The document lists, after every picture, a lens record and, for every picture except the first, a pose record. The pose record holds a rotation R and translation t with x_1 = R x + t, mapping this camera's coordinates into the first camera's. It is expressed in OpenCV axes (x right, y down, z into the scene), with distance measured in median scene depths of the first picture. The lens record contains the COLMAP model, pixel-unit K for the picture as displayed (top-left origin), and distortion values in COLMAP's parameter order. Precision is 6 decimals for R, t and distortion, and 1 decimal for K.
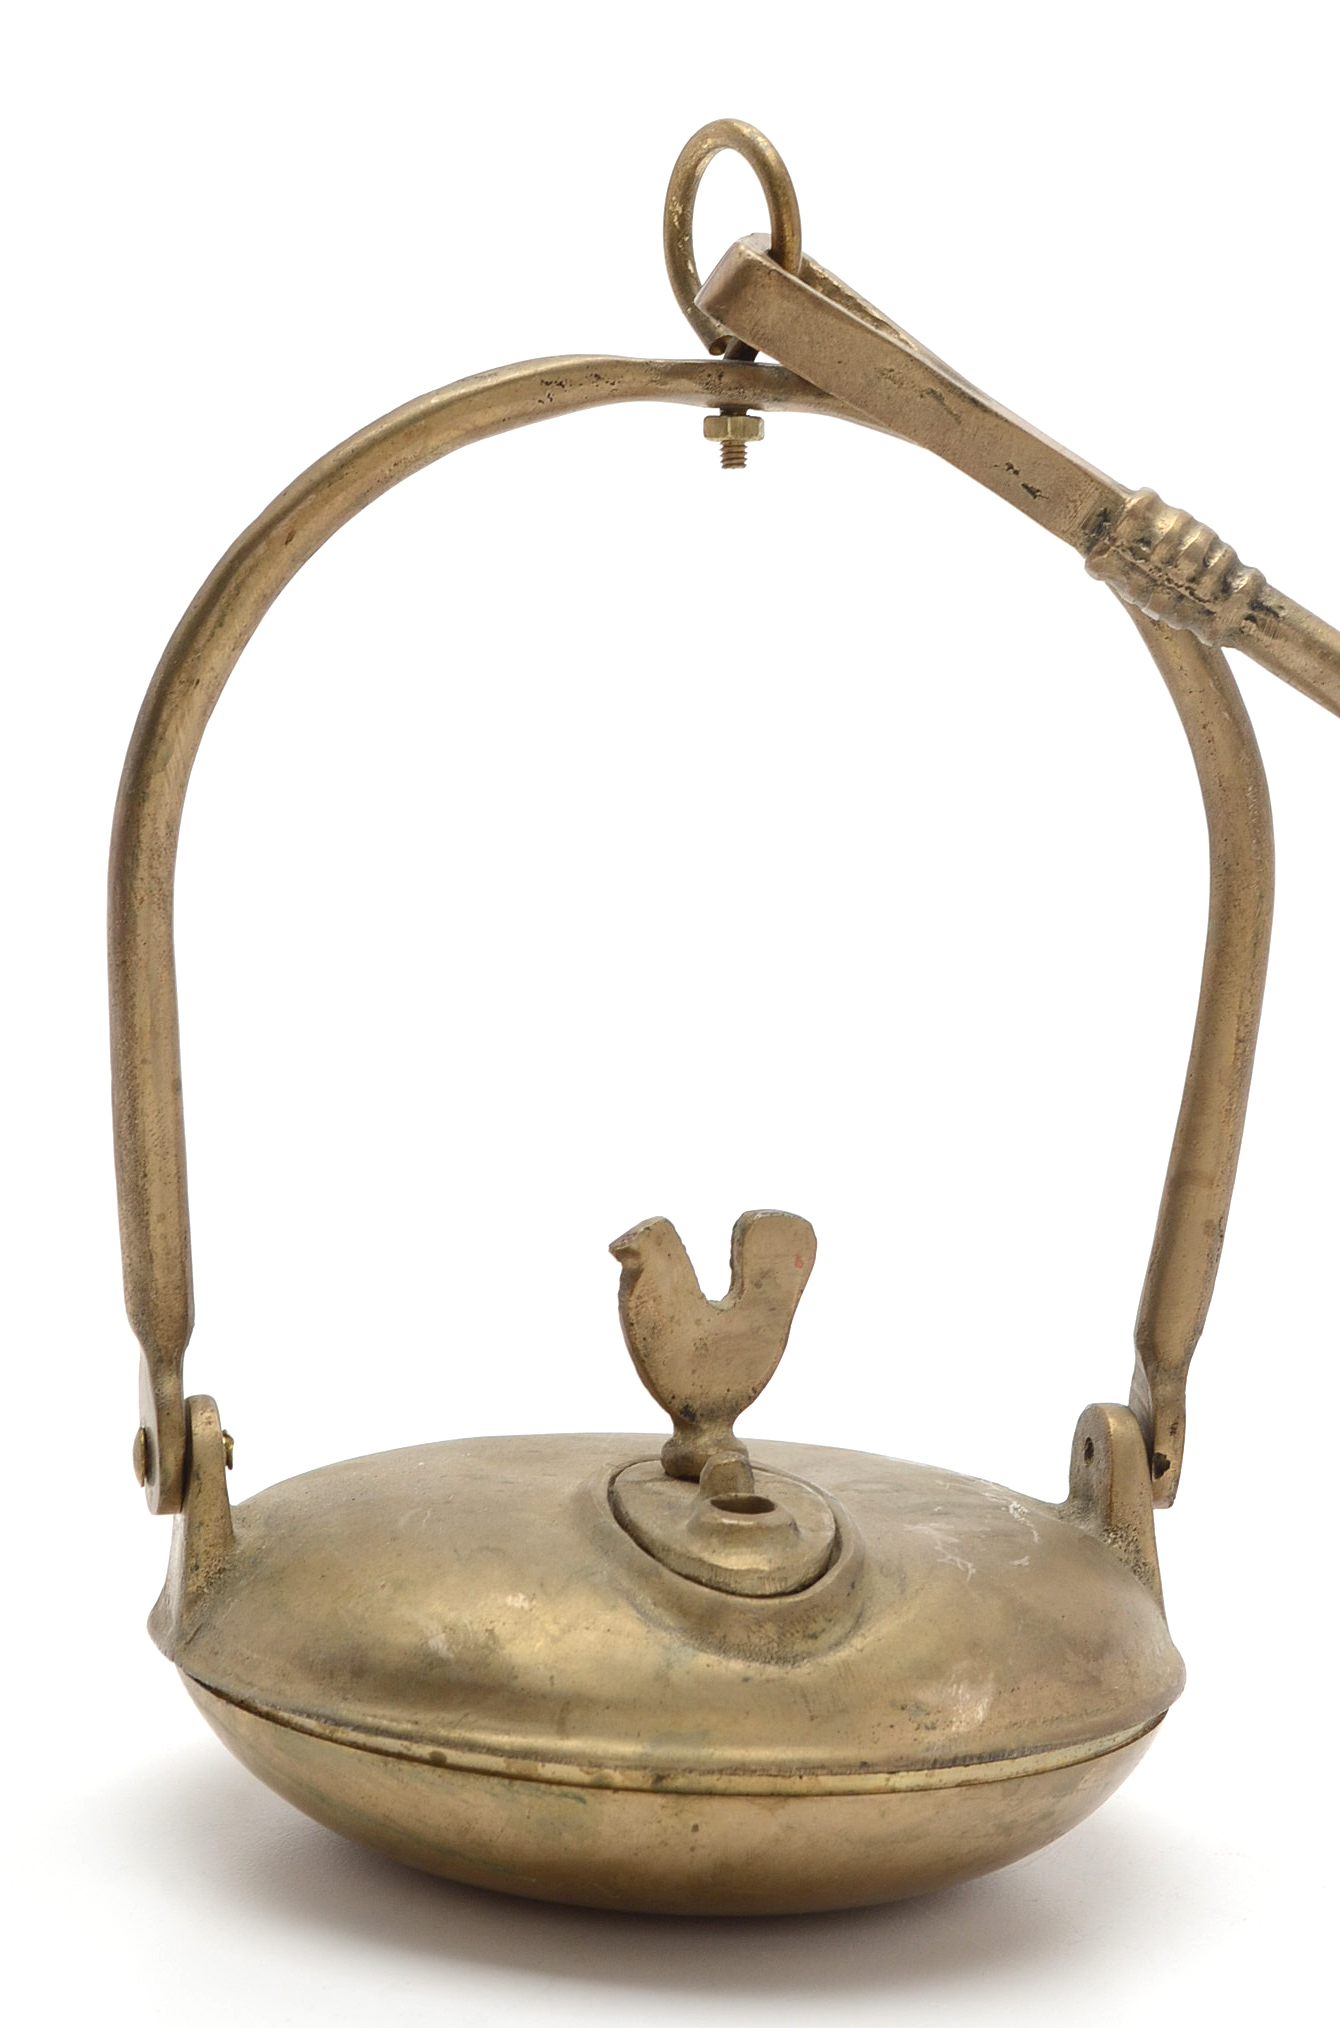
lens RADIAL K [[4995.8, 0, 668.5], [0, 4995.8, 930.6], [0, 0, 1]] dist [0.006254, 0.461931]
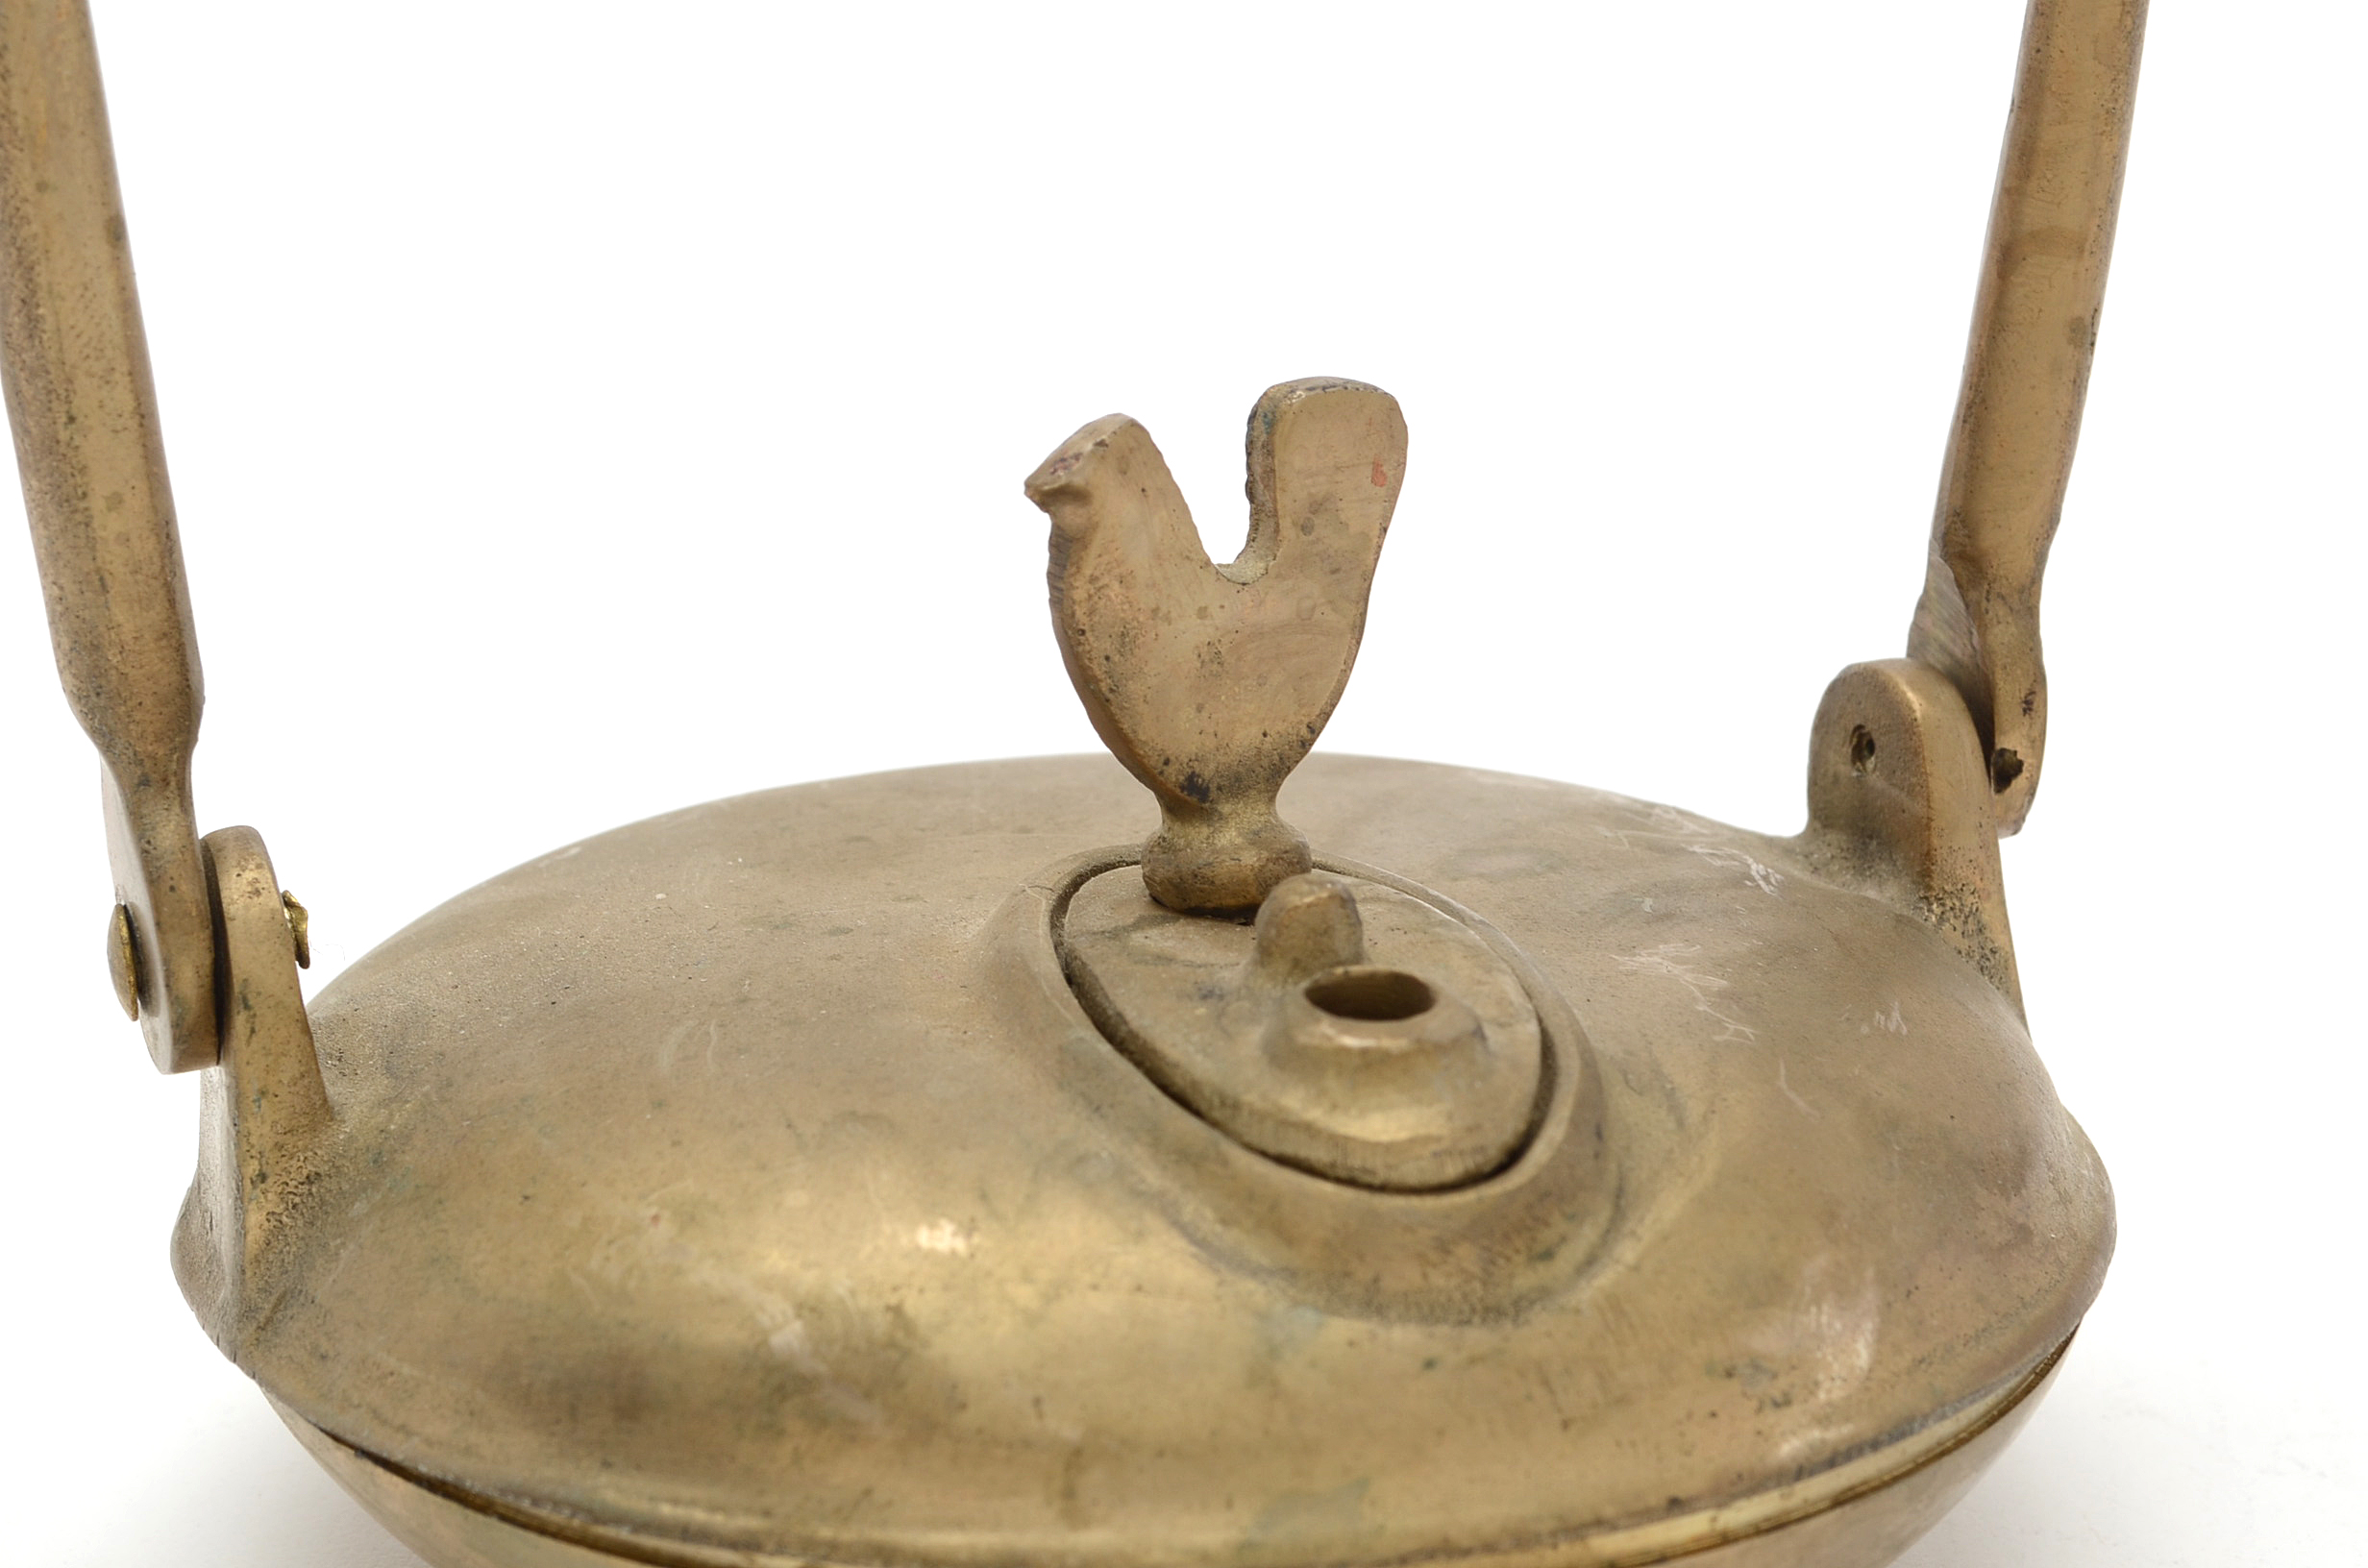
lens RADIAL K [[4775.7, 0, 1184.0], [0, 4775.7, 784.0], [0, 0, 1]] dist [0.011495, 0.301451]
pose [[0.989058, -0.092283, 0.115101, -0.054604], [0.069242, 0.979306, 0.190170, 0.002401], [-0.130269, -0.180119, 0.974981, 0.526713]]
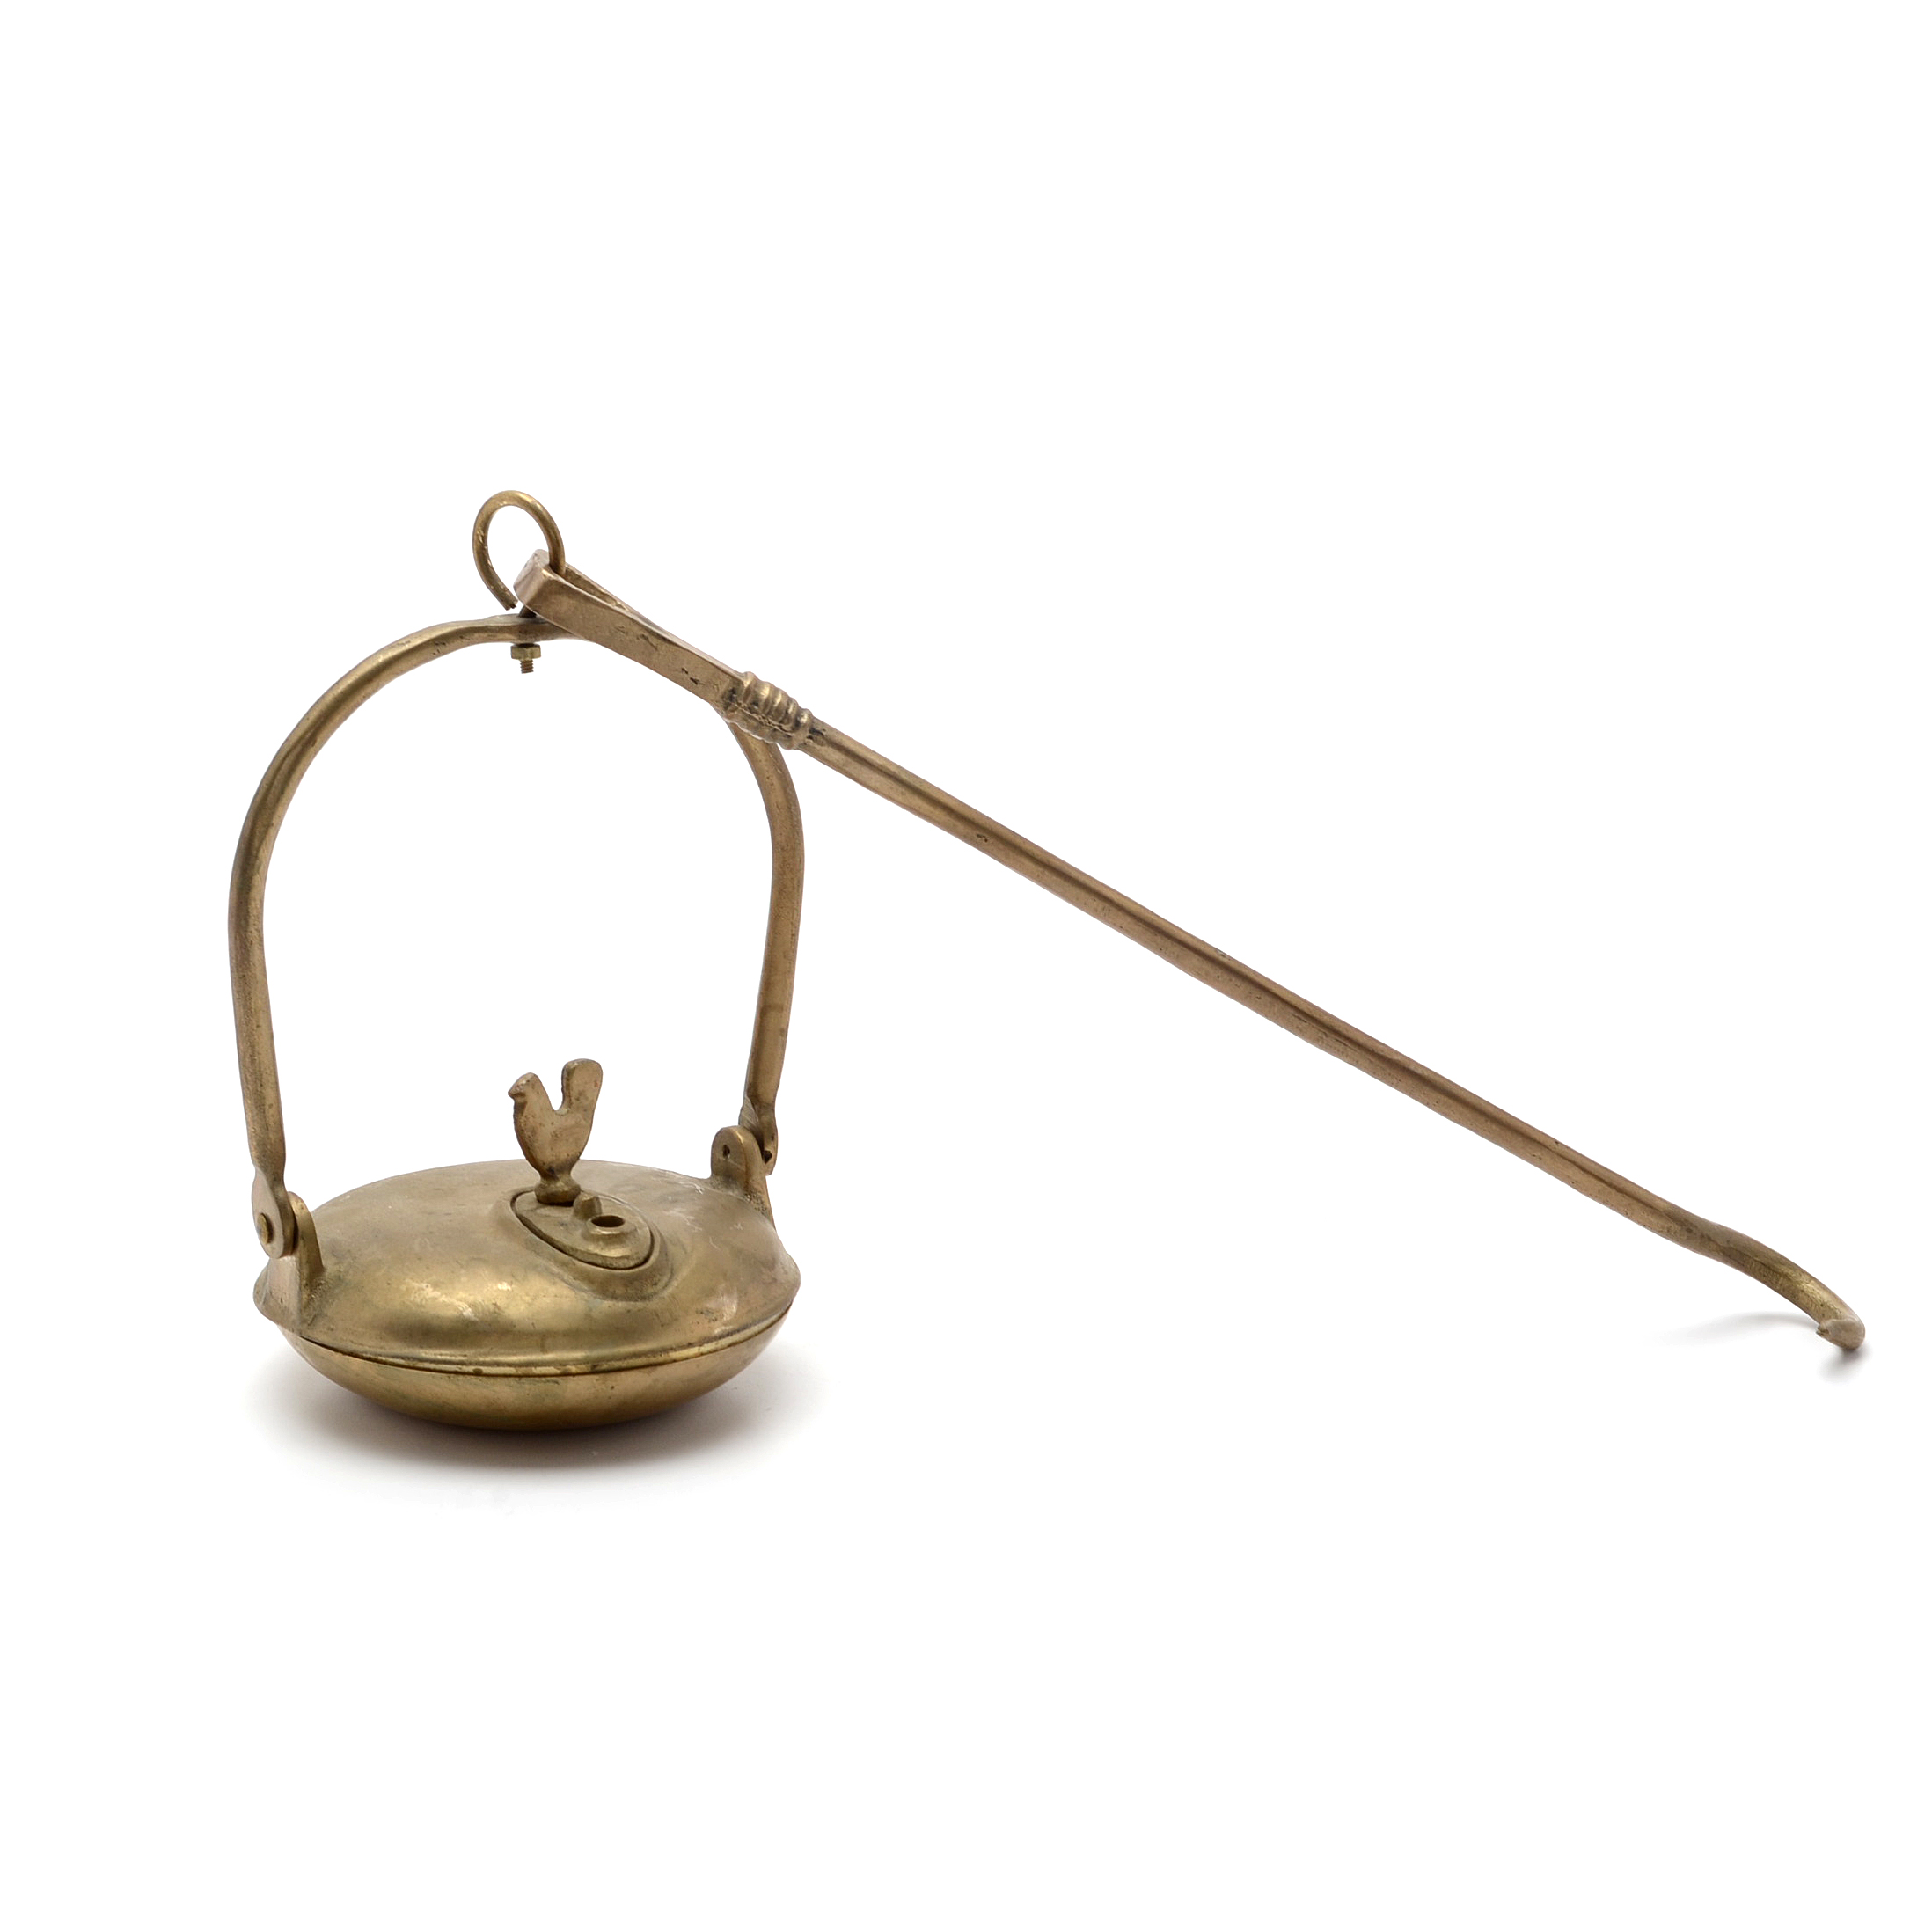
lens RADIAL K [[4252.3, 0, 966.7], [0, 4252.3, 1024.1], [0, 0, 1]] dist [0.021701, 0.048655]
pose [[0.939959, -0.118900, 0.319907, -0.366572], [0.064861, 0.982503, 0.174591, -0.236504], [-0.335068, -0.143359, 0.931224, -0.573447]]
